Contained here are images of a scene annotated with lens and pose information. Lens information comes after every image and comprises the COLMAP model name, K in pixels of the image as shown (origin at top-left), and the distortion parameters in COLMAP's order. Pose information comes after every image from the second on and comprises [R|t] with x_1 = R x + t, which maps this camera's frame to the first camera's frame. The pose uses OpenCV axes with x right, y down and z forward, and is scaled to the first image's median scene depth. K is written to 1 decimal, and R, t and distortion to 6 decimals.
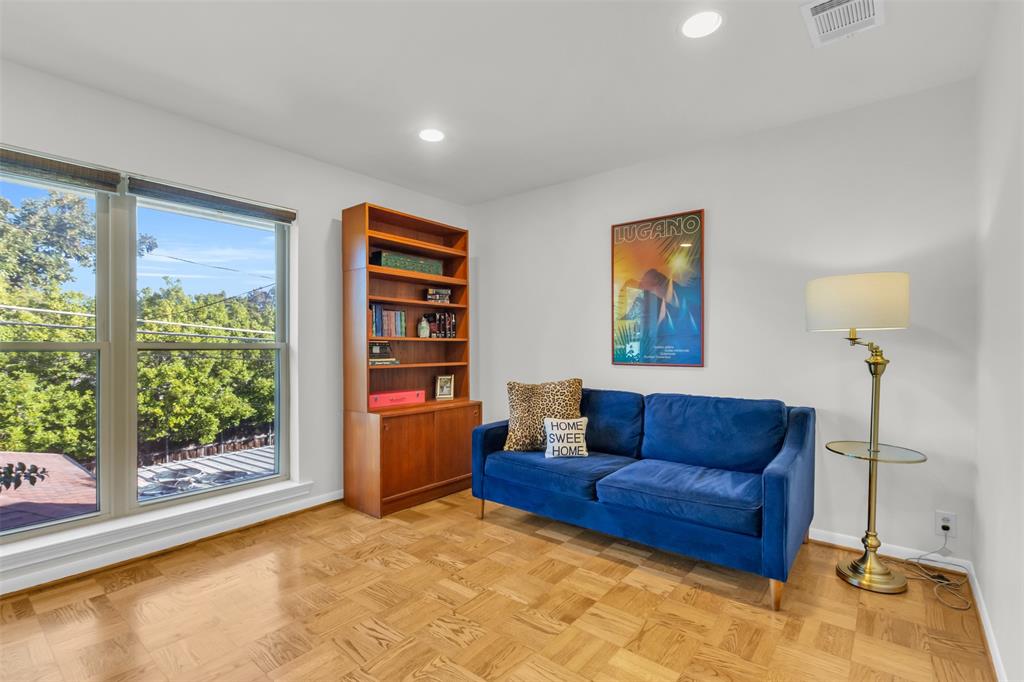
lens RADIAL K [[470.3, 0, 507.4], [0, 470.3, 352.0], [0, 0, 1]] dist [0.004912, -0.001679]
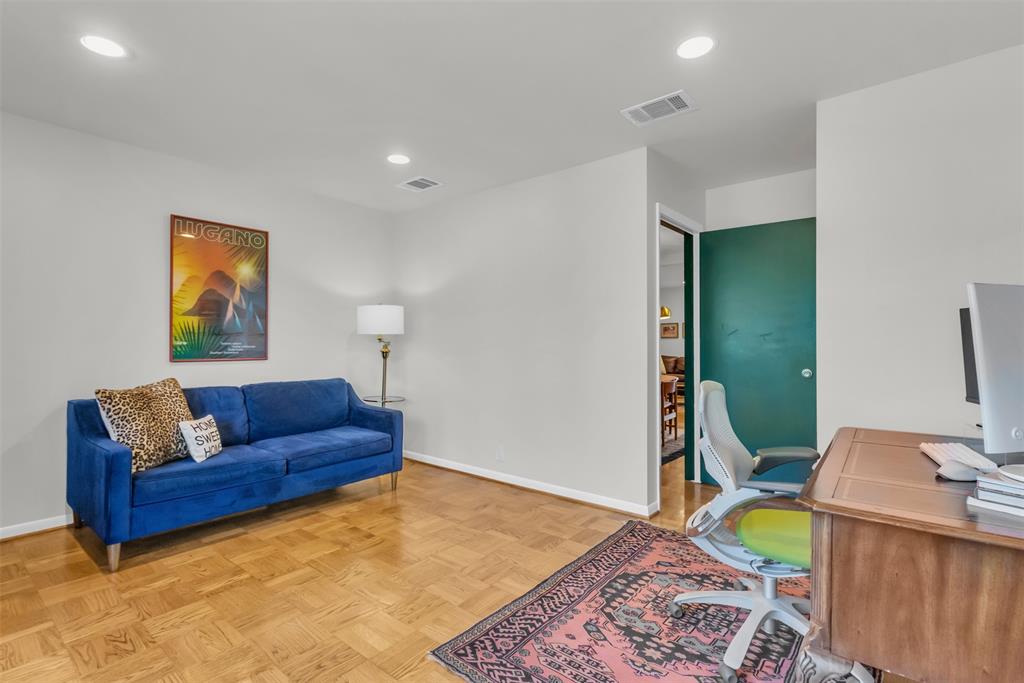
lens RADIAL K [[470.3, 0, 519.4], [0, 470.3, 342.1], [0, 0, 1]] dist [0.004912, -0.001679]
pose [[-0.010113, 0.002664, 0.999945, -0.813823], [0.011144, 0.999935, -0.002551, -0.003718], [-0.999887, 0.011117, -0.010142, 0.352857]]
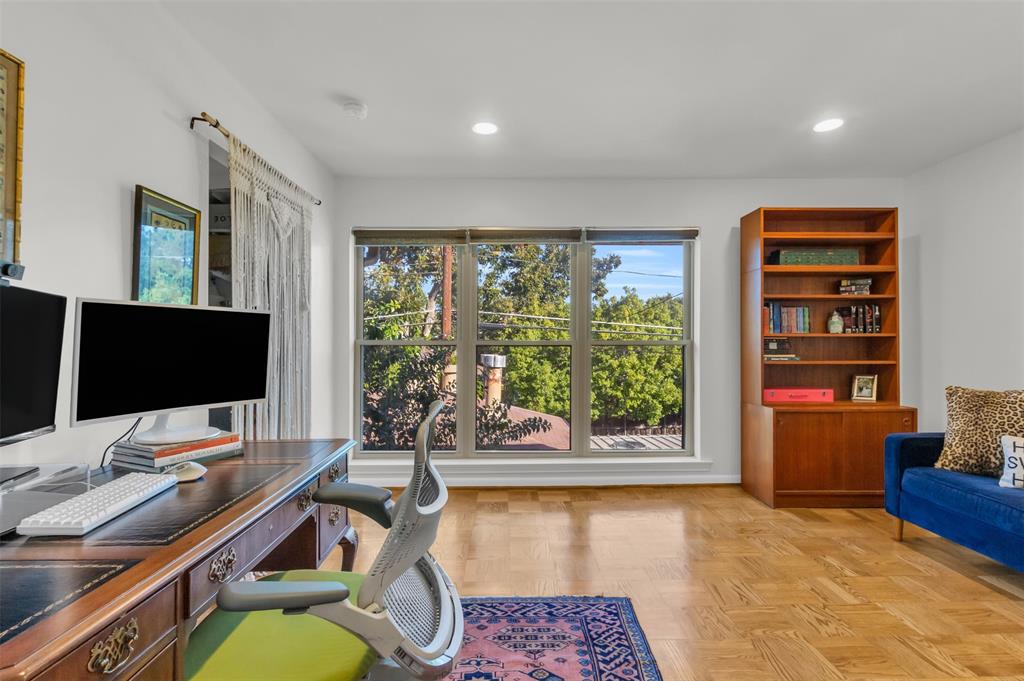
lens RADIAL K [[470.3, 0, 518.1], [0, 470.3, 342.0], [0, 0, 1]] dist [0.004912, -0.001679]
pose [[0.651597, -0.002590, -0.758561, 0.146541], [-0.007636, 0.999921, -0.009973, 0.001147], [0.758527, 0.012291, 0.651526, -0.104679]]
